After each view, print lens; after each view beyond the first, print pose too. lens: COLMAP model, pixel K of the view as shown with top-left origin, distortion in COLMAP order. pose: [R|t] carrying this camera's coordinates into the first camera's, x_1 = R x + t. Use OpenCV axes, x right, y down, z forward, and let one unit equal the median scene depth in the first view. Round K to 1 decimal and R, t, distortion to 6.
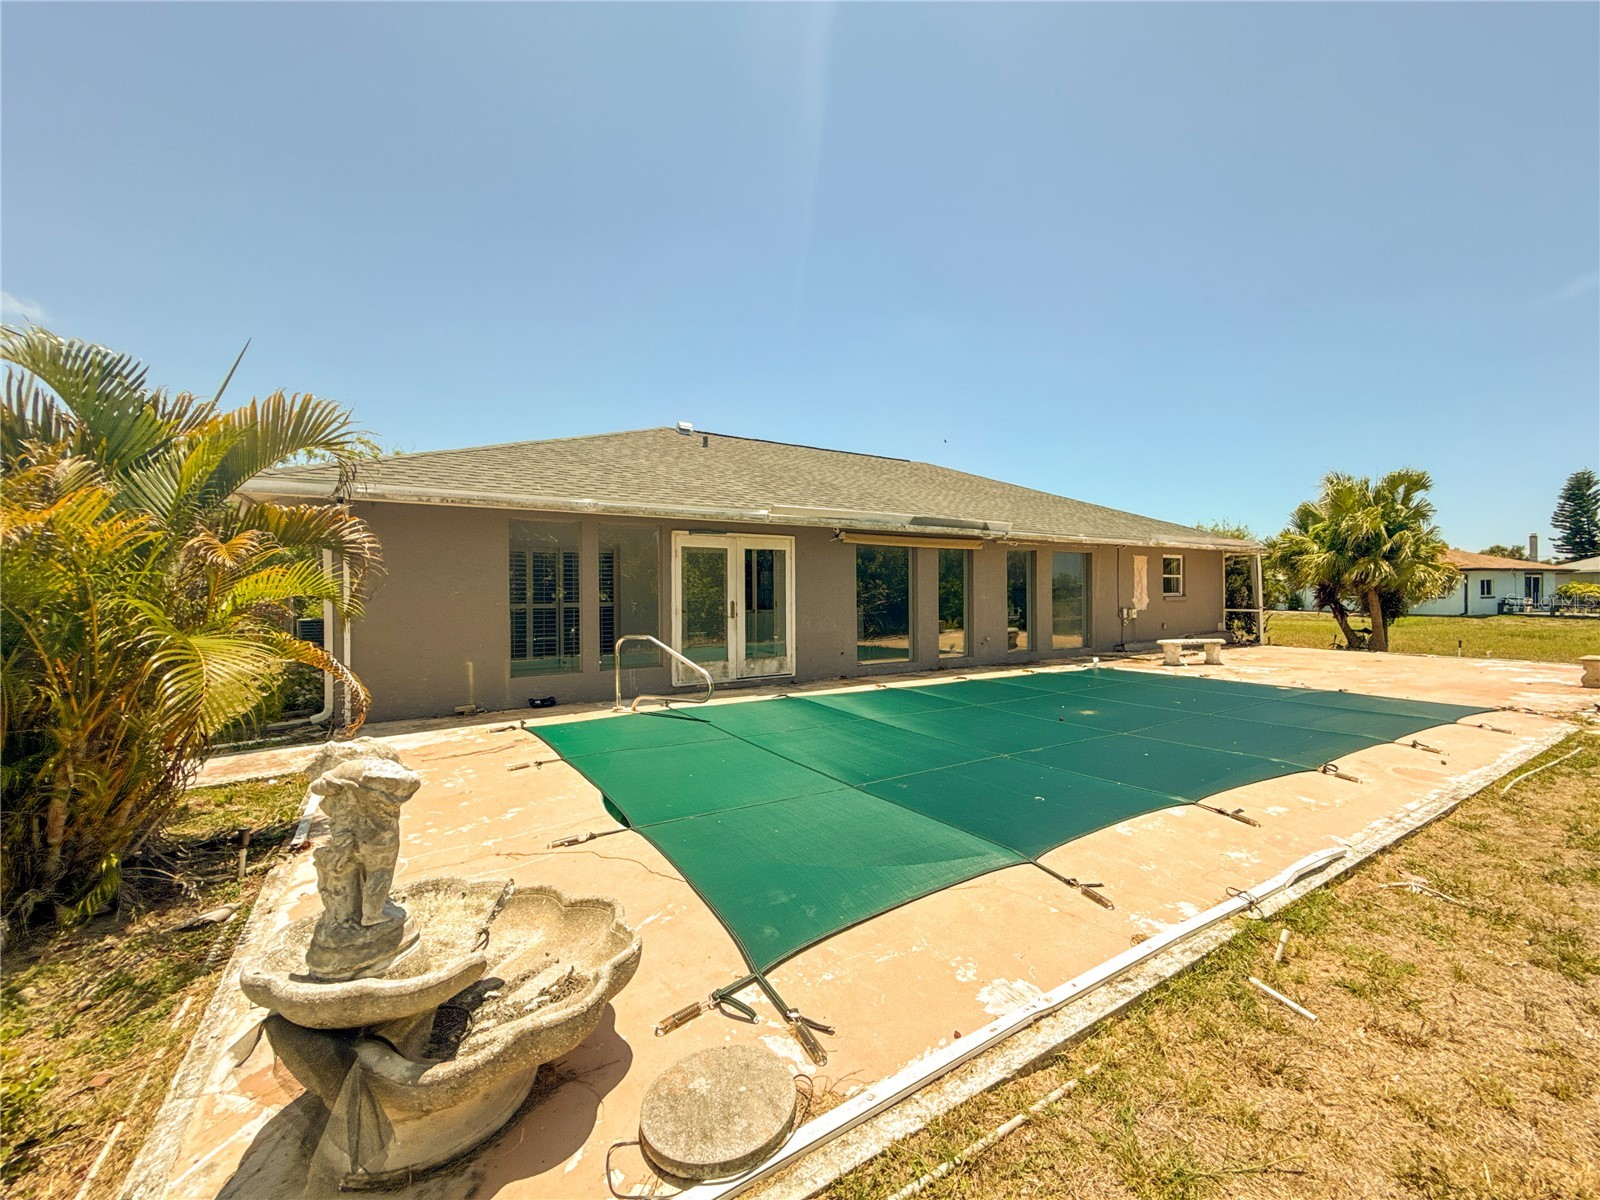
lens RADIAL K [[655.9, 0, 809.7], [0, 655.9, 600.0], [0, 0, 1]] dist [0.002967, 0.000158]
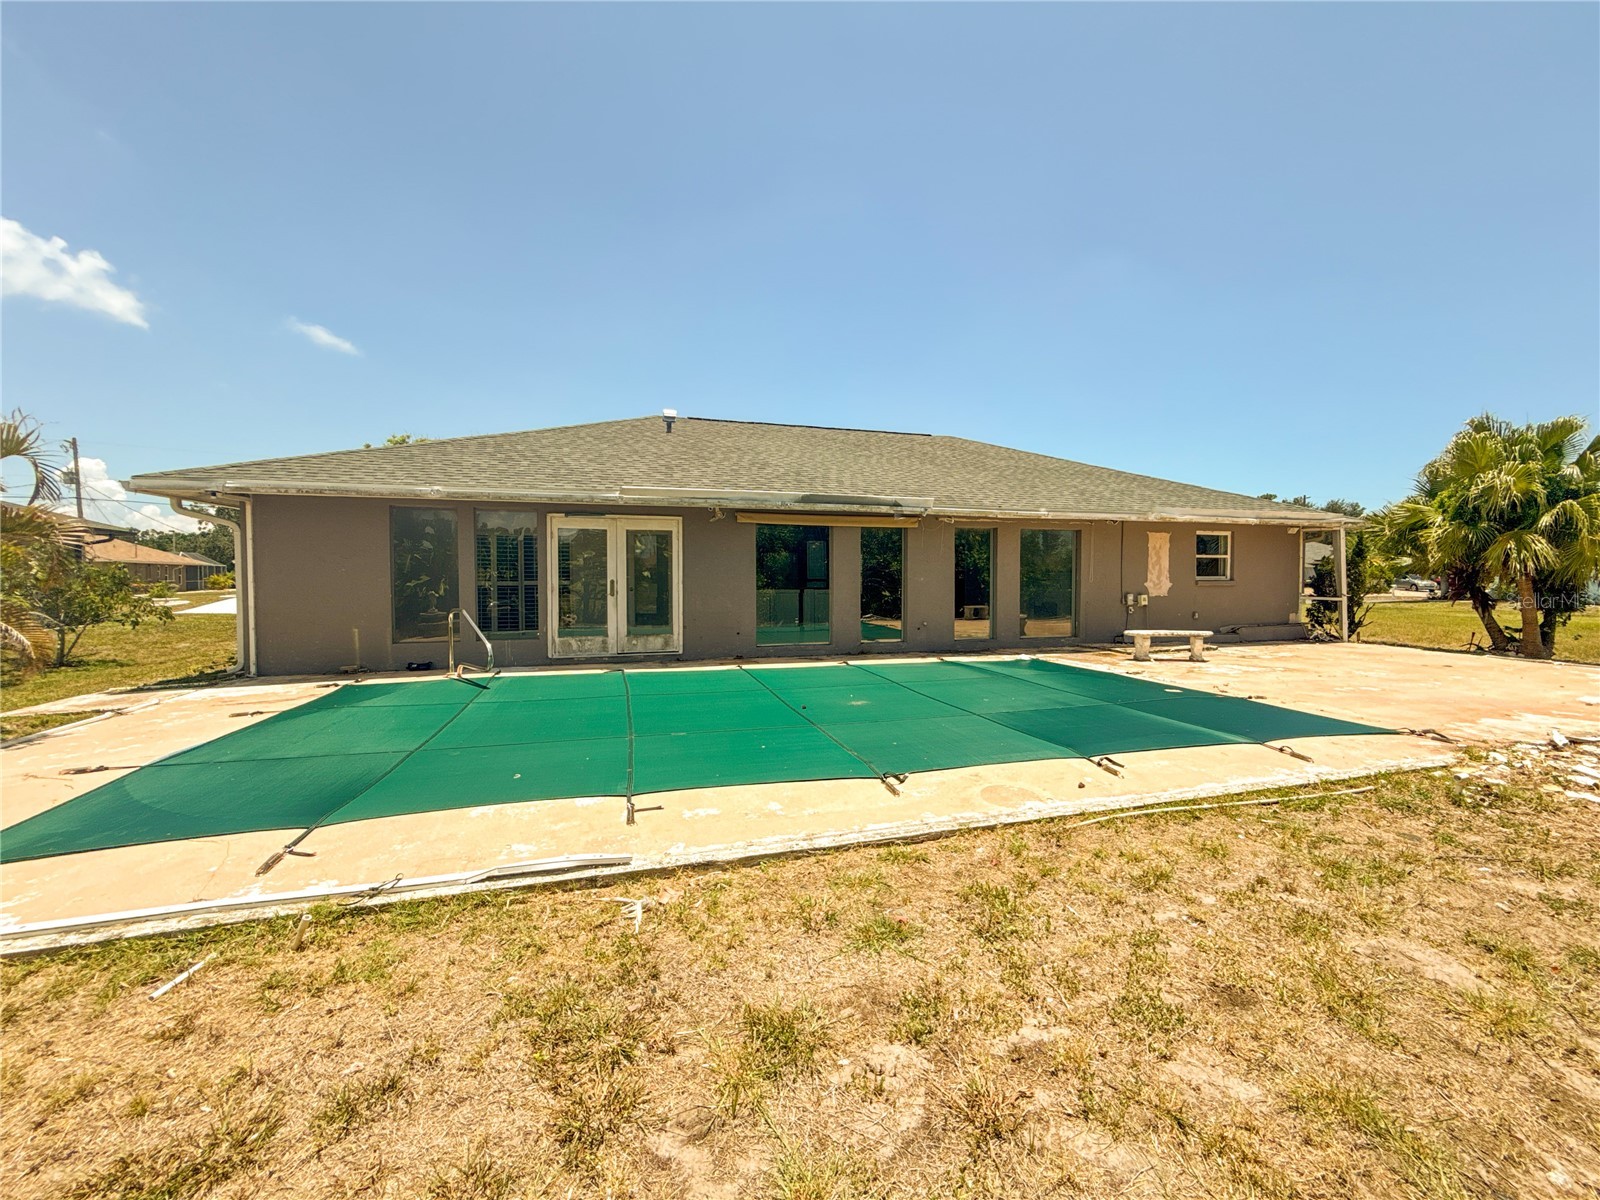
lens RADIAL K [[655.9, 0, 811.2], [0, 655.9, 590.9], [0, 0, 1]] dist [0.002967, 0.000158]
pose [[0.959413, 0.012851, -0.281711, 0.414303], [-0.009744, 0.999875, 0.012426, 0.002807], [0.281835, -0.009176, 0.959419, 0.071940]]
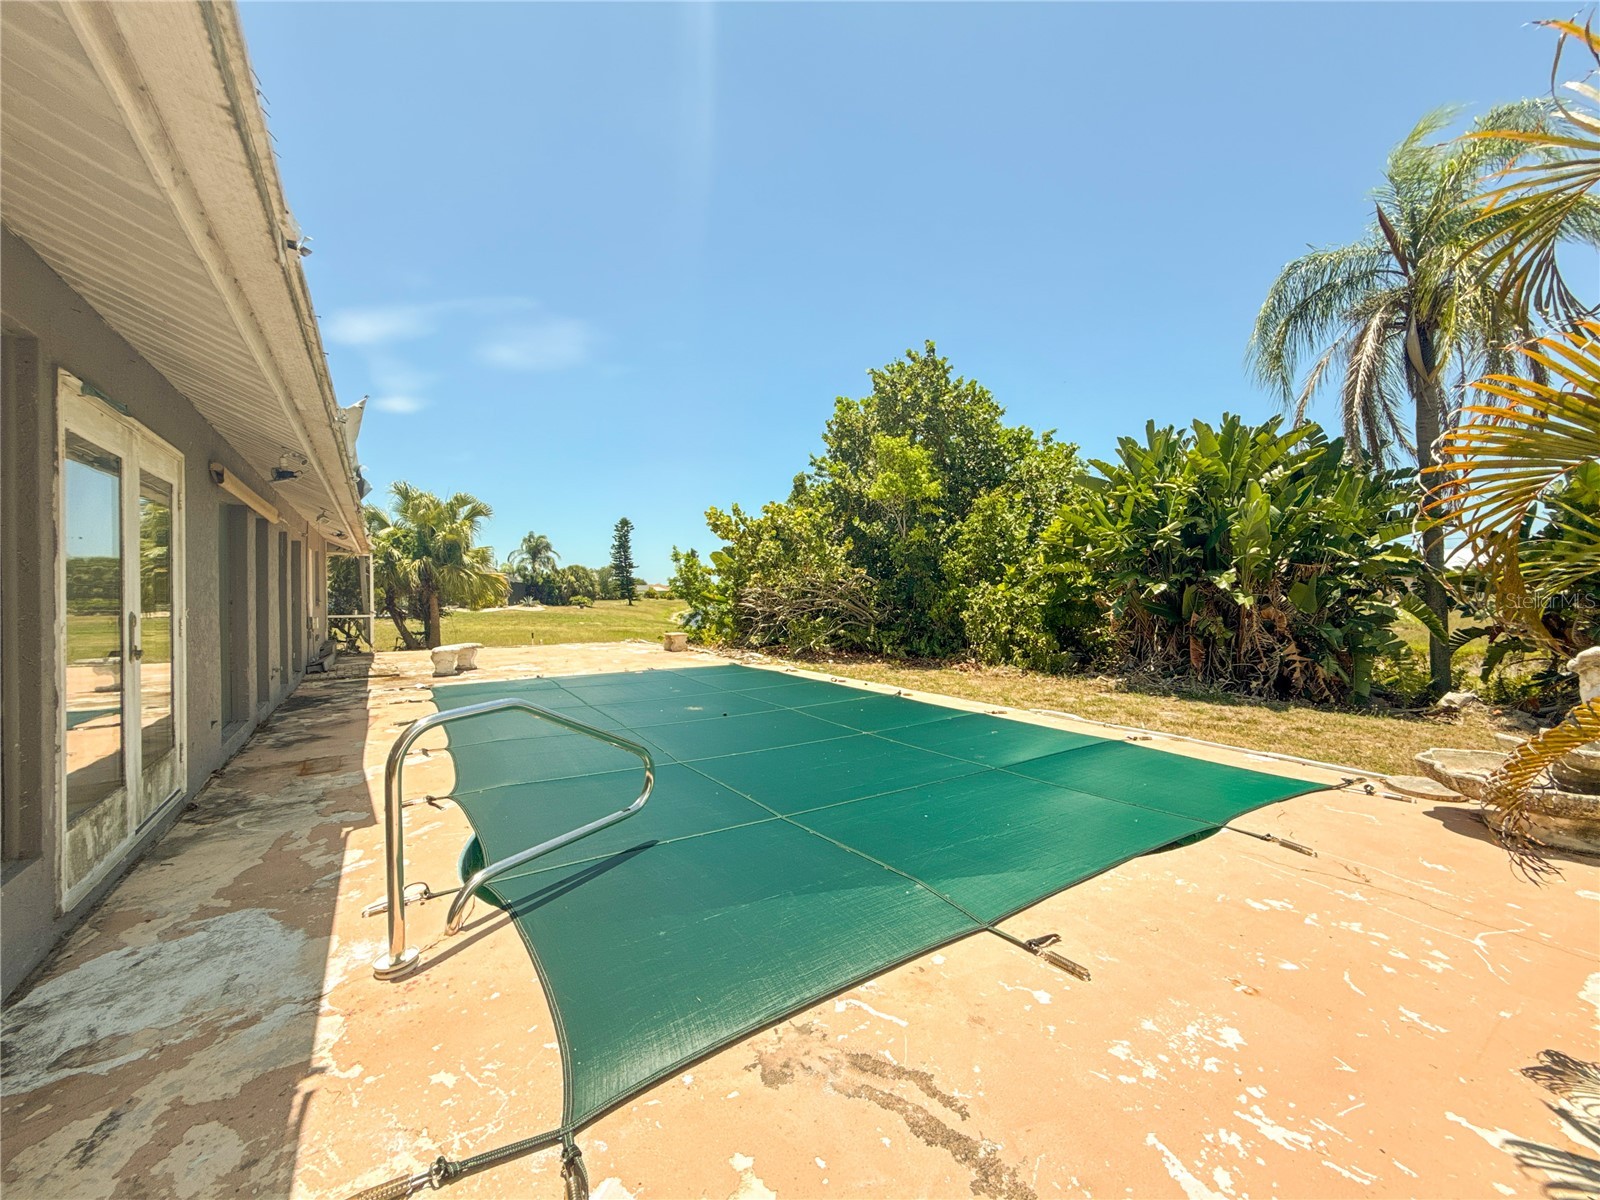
lens RADIAL K [[655.9, 0, 791.3], [0, 655.9, 597.9], [0, 0, 1]] dist [0.002967, 0.000158]
pose [[-0.032277, 0.002895, 0.999475, -0.440659], [0.011629, 0.999929, -0.002520, -0.003230], [-0.999411, 0.011541, -0.032308, 0.590198]]
